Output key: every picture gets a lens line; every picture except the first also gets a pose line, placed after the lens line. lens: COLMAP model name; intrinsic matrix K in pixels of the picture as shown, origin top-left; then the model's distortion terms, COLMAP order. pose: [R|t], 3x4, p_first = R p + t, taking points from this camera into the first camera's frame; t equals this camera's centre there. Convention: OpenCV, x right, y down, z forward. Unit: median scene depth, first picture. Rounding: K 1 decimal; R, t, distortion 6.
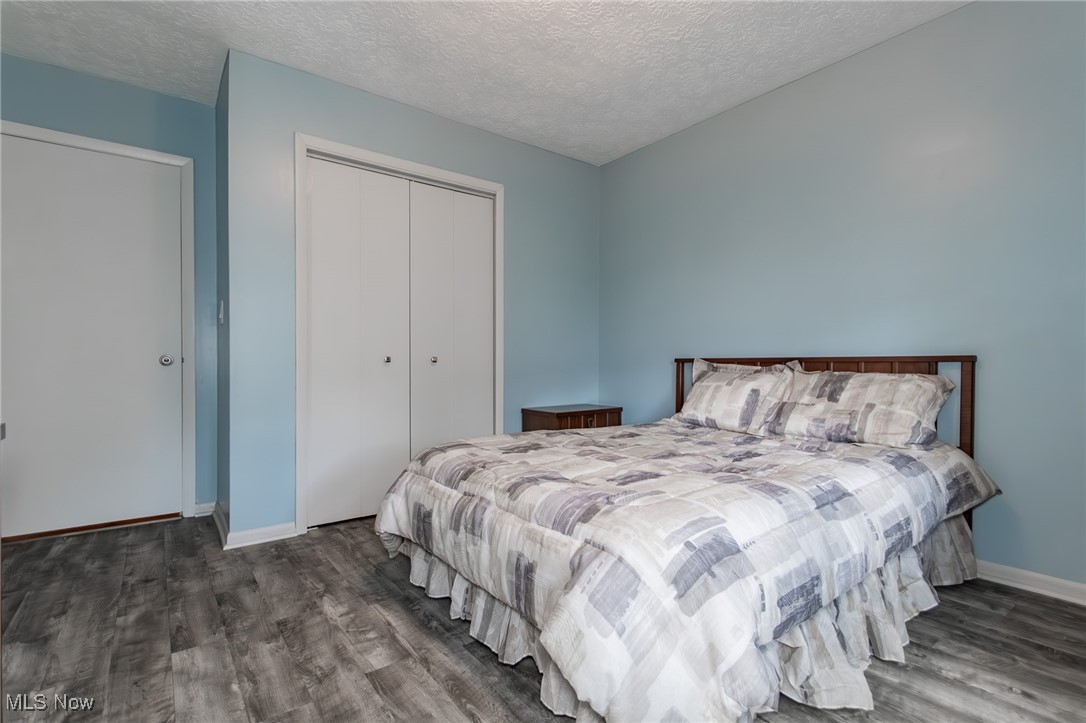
lens RADIAL K [[508.9, 0, 545.1], [0, 508.9, 361.4], [0, 0, 1]] dist [-0.001594, -0.000108]
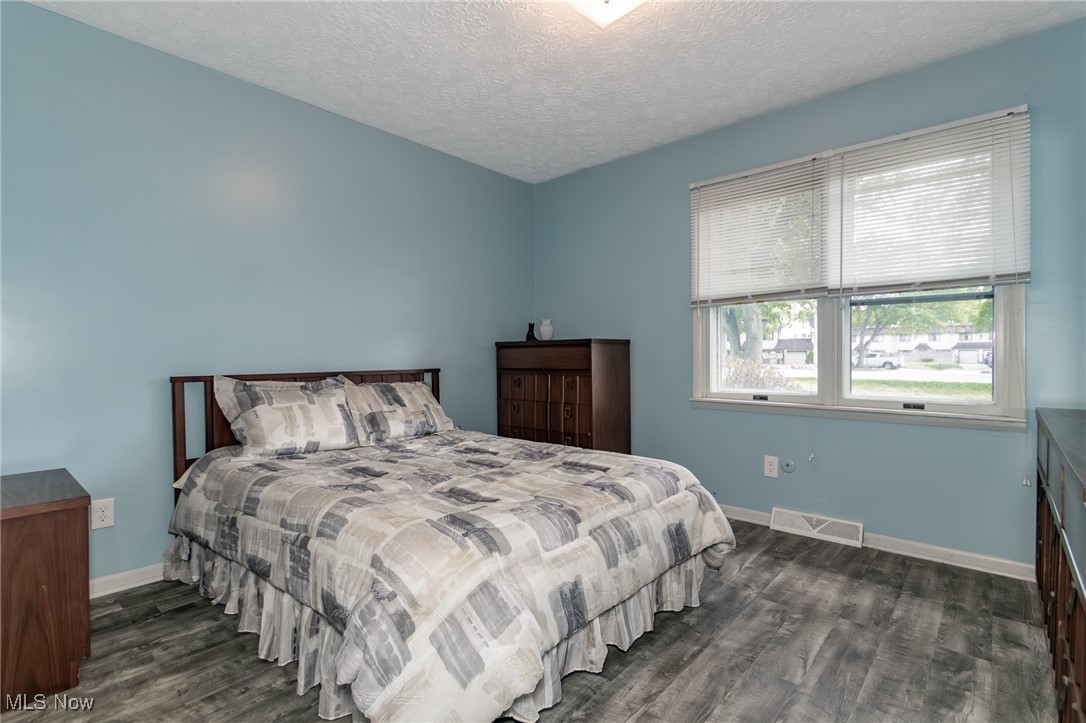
lens RADIAL K [[508.9, 0, 545.1], [0, 508.9, 361.9], [0, 0, 1]] dist [-0.001594, -0.000108]
pose [[-0.191220, -0.008014, 0.981515, -0.787991], [0.005701, 0.999941, 0.009276, -0.044732], [-0.981531, 0.007370, -0.191163, 0.944006]]
